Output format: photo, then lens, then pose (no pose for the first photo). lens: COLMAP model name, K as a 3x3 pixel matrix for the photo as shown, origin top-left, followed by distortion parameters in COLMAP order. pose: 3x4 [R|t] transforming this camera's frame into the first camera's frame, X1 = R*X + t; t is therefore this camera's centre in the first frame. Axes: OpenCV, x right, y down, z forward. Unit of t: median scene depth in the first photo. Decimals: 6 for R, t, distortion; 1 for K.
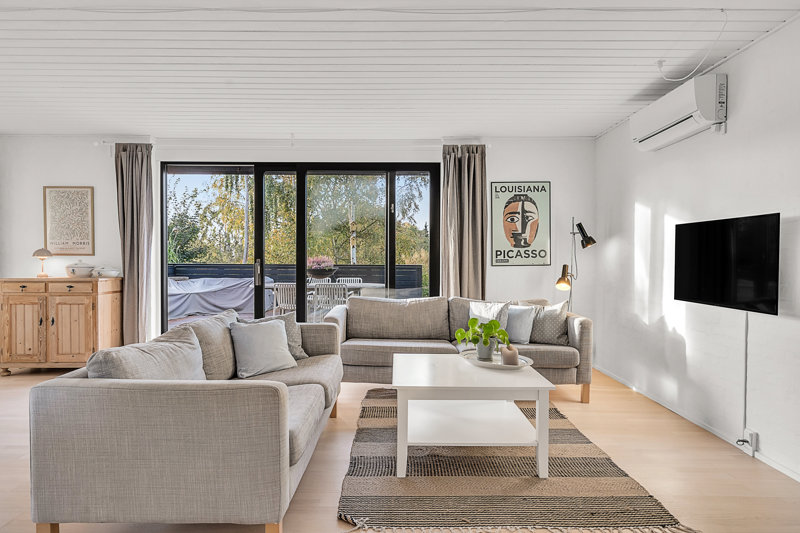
lens RADIAL K [[461.8, 0, 400.0], [0, 461.8, 266.5], [0, 0, 1]] dist [0.002492, 0.000921]
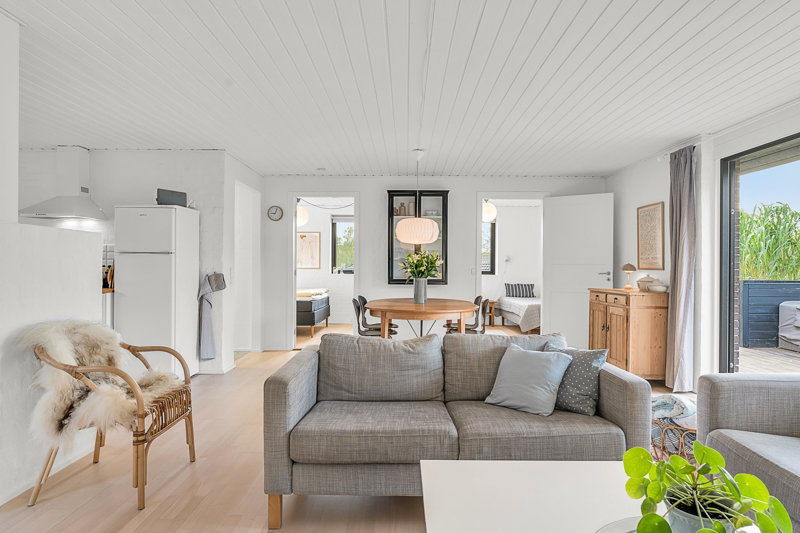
lens RADIAL K [[457.4, 0, 409.9], [0, 457.4, 265.8], [0, 0, 1]] dist [-0.001641, 0.000637]
pose [[0.009104, -0.002541, -0.999955, 0.324295], [-0.024002, 0.999708, -0.002759, -0.017353], [0.999670, 0.024026, 0.009040, 0.449654]]
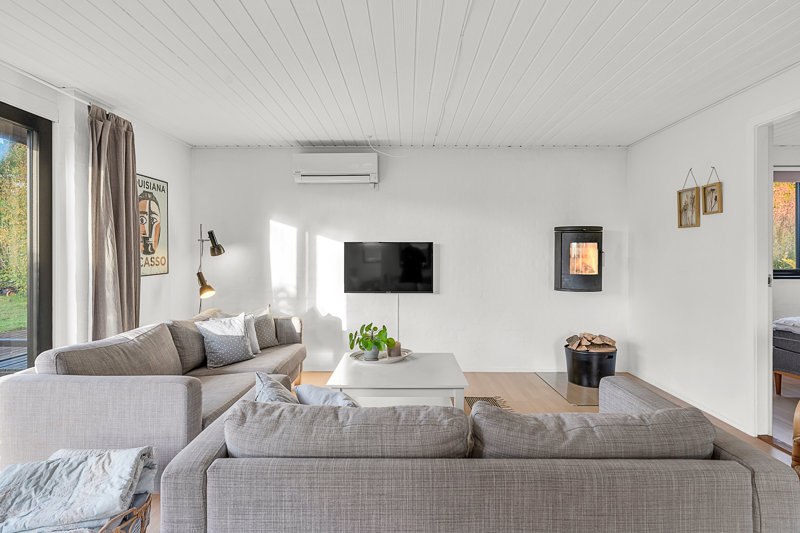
lens RADIAL K [[435.0, 0, 400.0], [0, 435.0, 266.5], [0, 0, 1]] dist [-0.001482, 0.000168]
pose [[0.026824, -0.021569, 0.999407, -0.531235], [0.022969, 0.999517, 0.020955, -0.024855], [-0.999376, 0.022393, 0.027307, 0.523085]]
